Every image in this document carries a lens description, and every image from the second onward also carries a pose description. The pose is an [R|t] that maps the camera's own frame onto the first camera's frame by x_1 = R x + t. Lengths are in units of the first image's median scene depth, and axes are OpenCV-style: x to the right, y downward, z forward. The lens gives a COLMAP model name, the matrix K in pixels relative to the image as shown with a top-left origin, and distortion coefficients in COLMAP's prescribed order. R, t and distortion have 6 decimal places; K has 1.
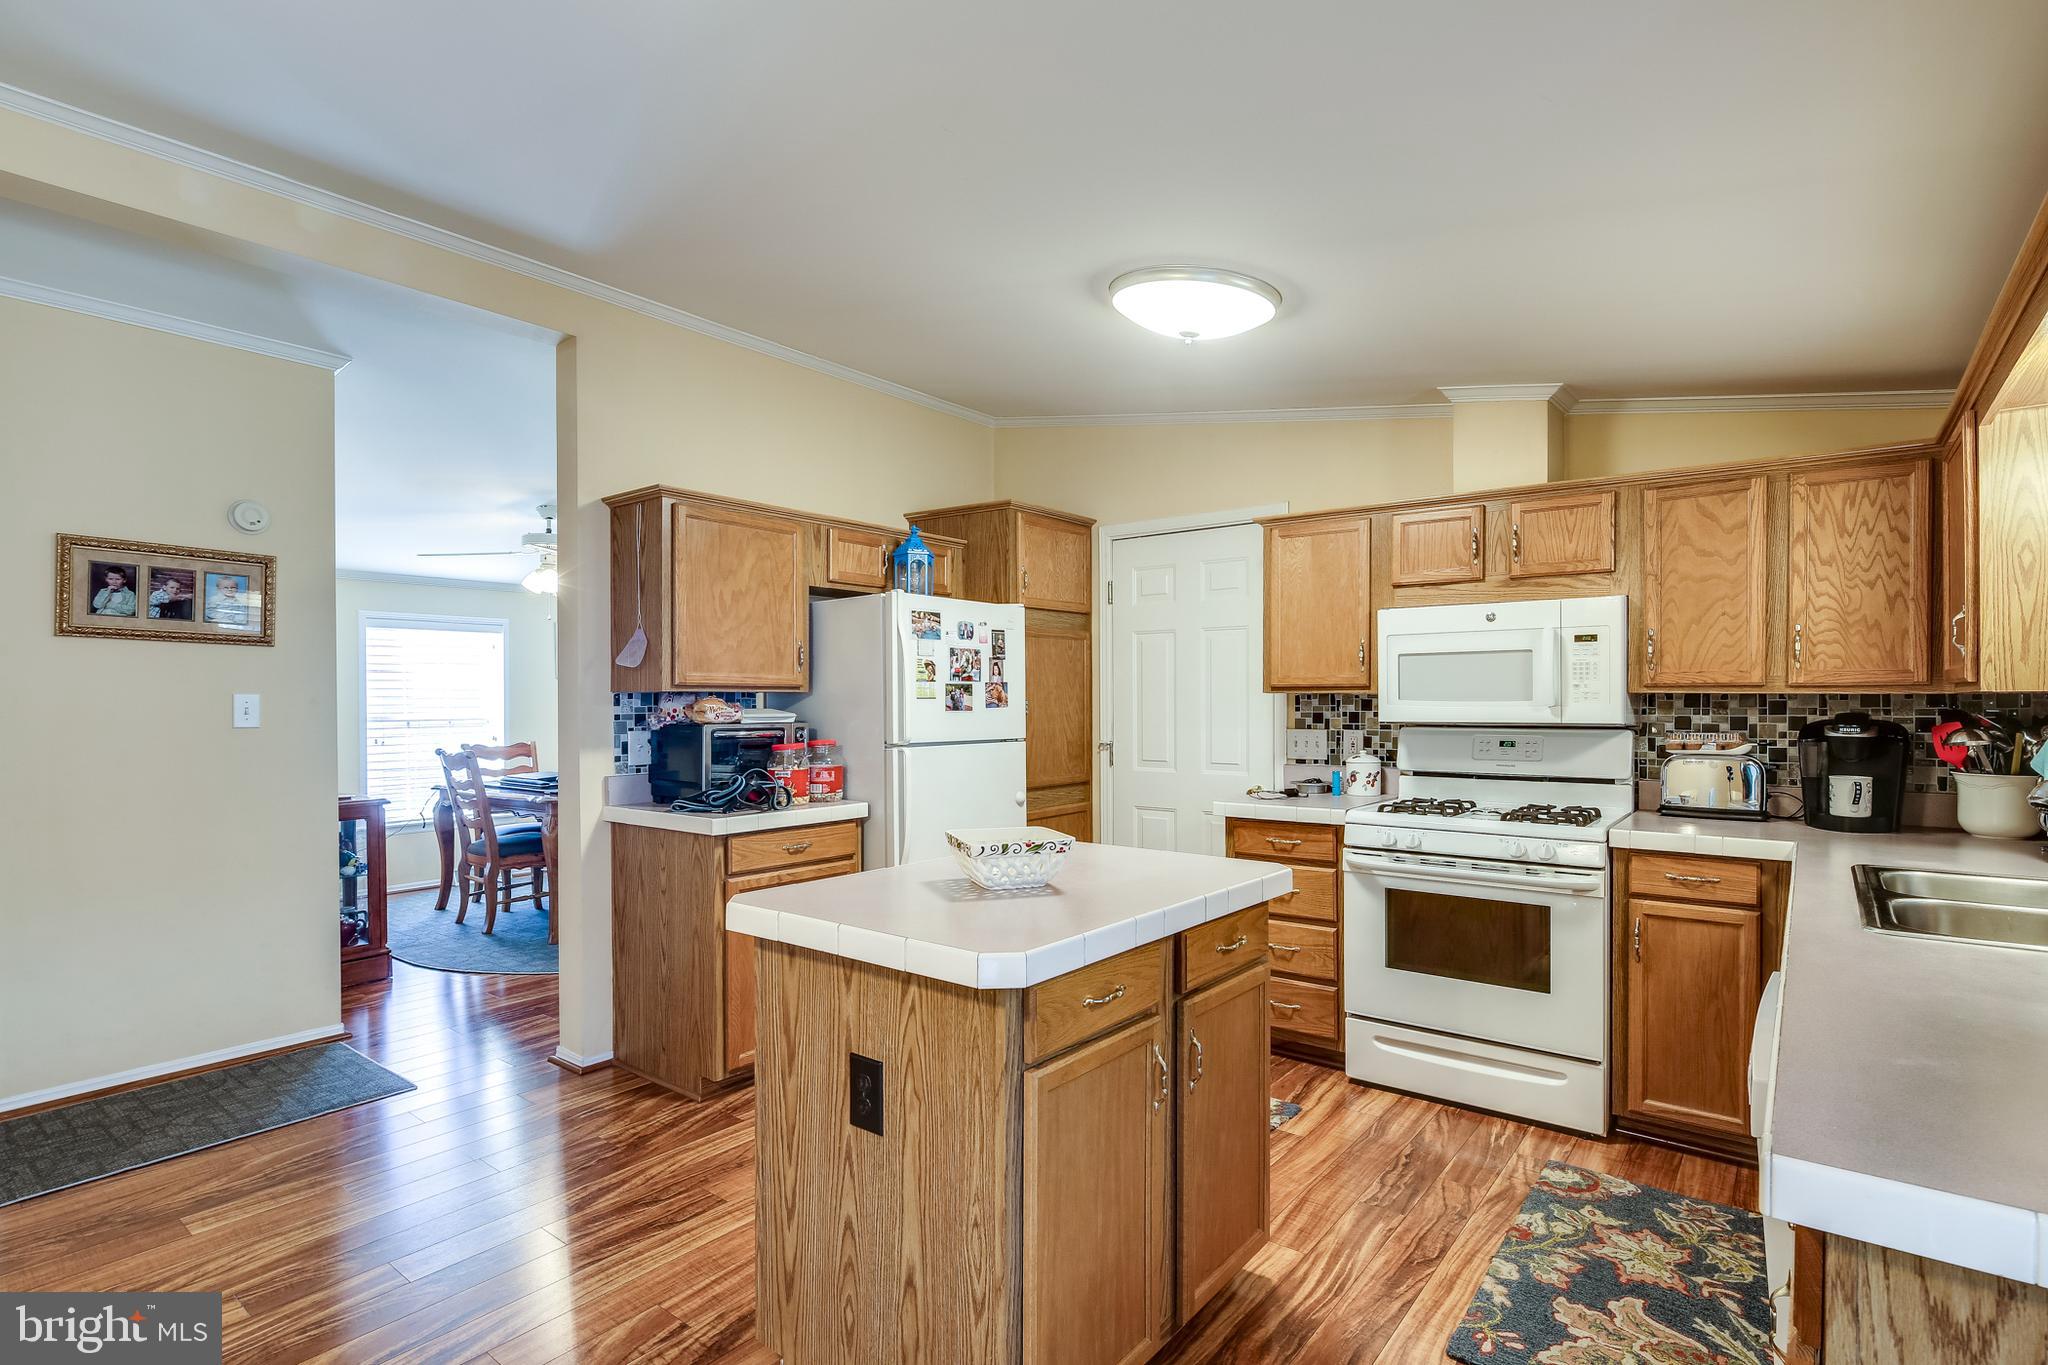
lens RADIAL K [[1003.8, 0, 1011.8], [0, 1003.8, 710.7], [0, 0, 1]] dist [0.005468, -0.003950]
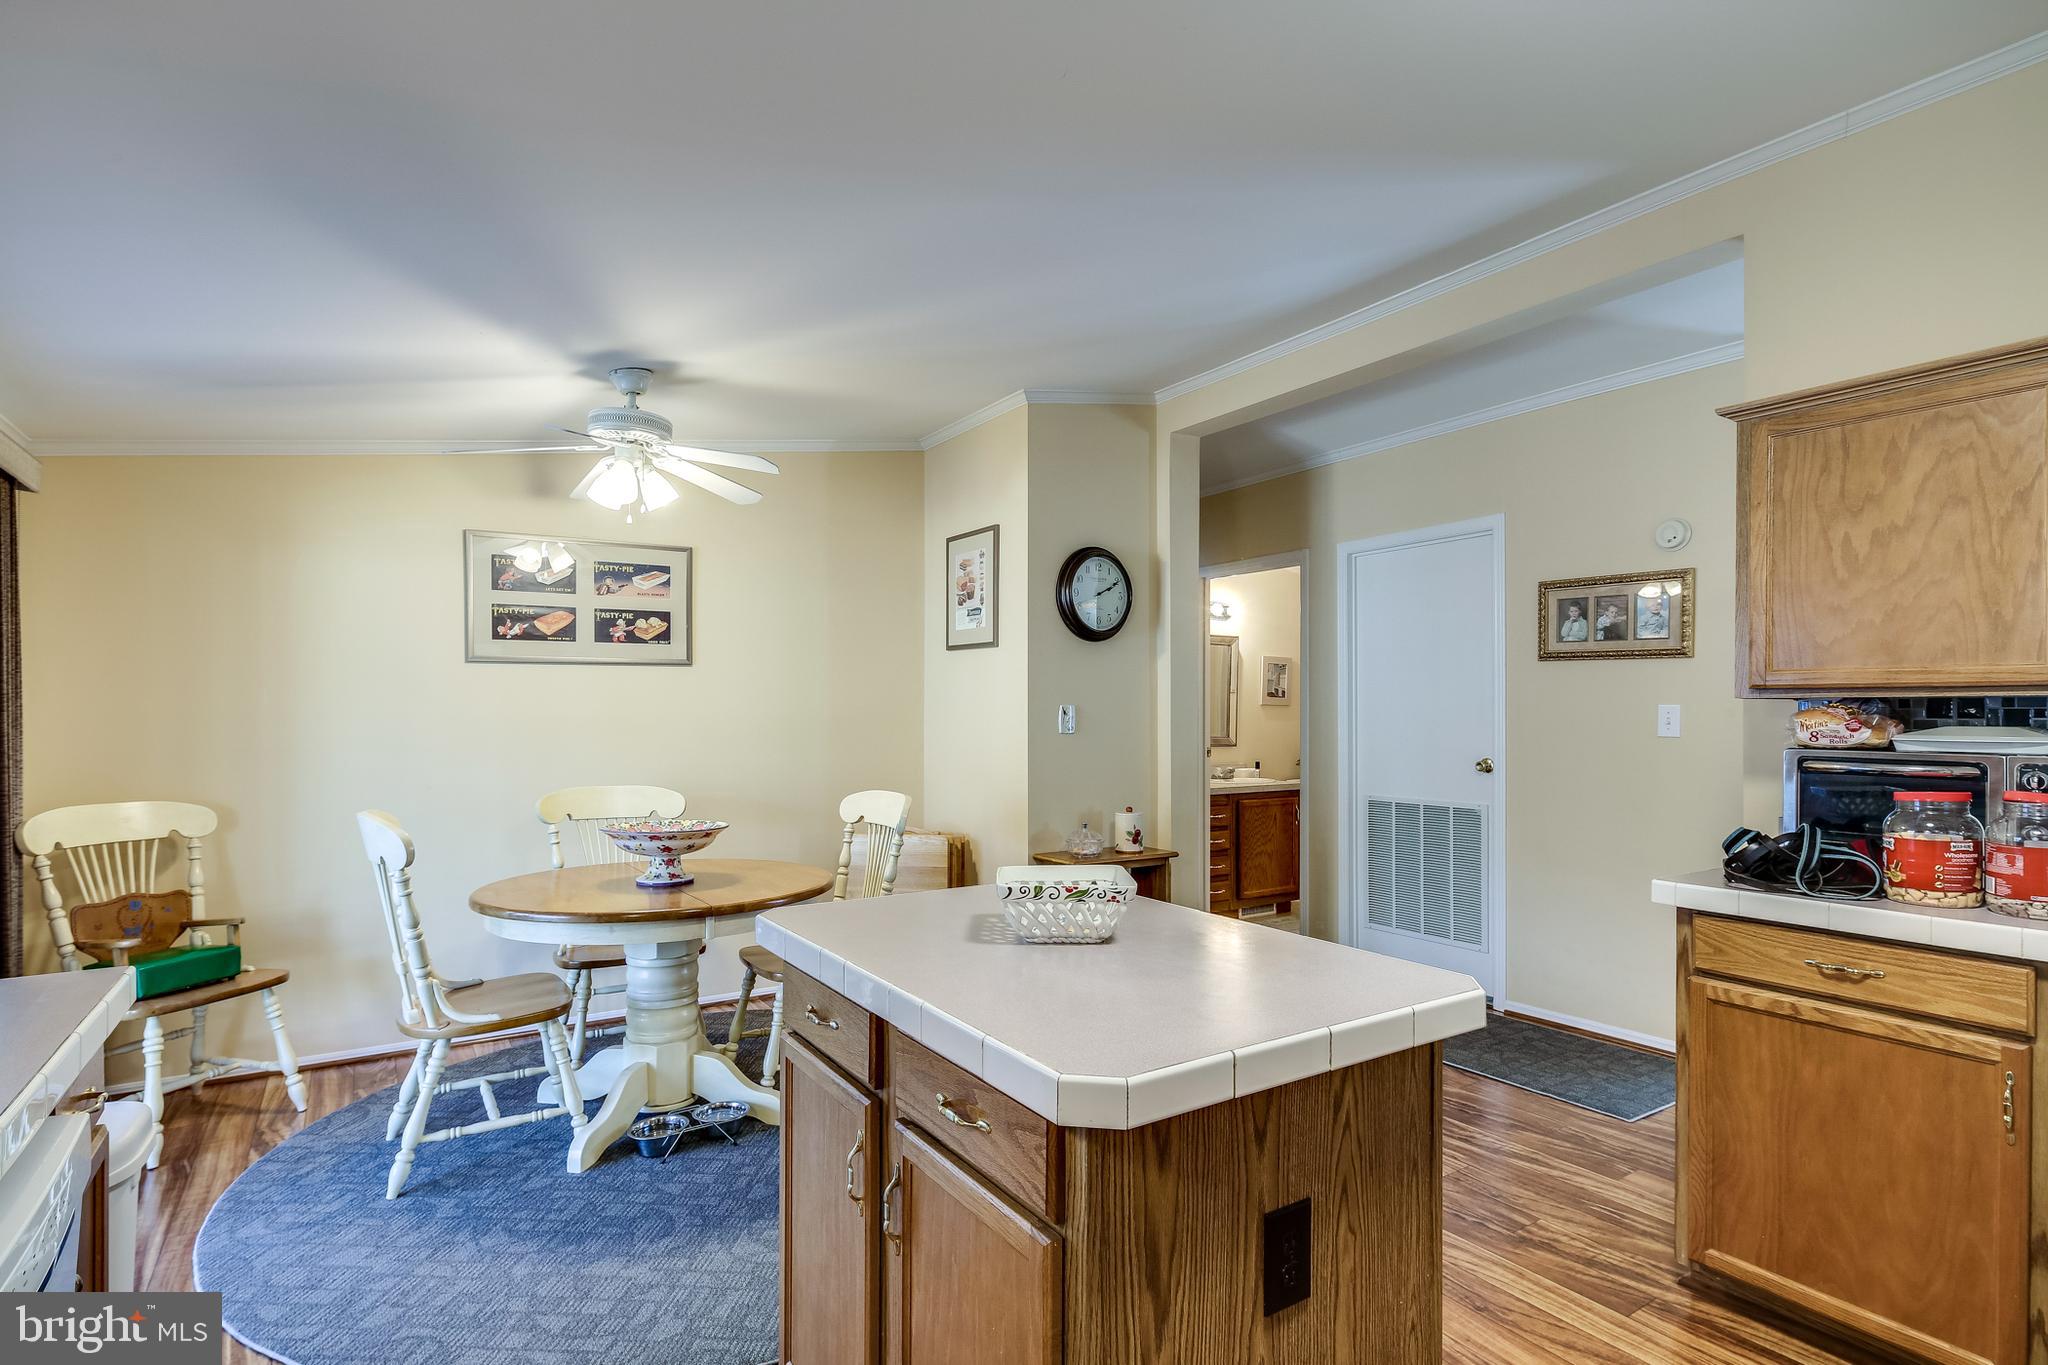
lens RADIAL K [[1003.8, 0, 1021.3], [0, 1003.8, 711.0], [0, 0, 1]] dist [0.005468, -0.003950]
pose [[-0.310358, 0.001328, -0.950619, 0.470975], [-0.008242, 0.999958, 0.004088, -0.009135], [0.950584, 0.009103, -0.310334, 0.730140]]
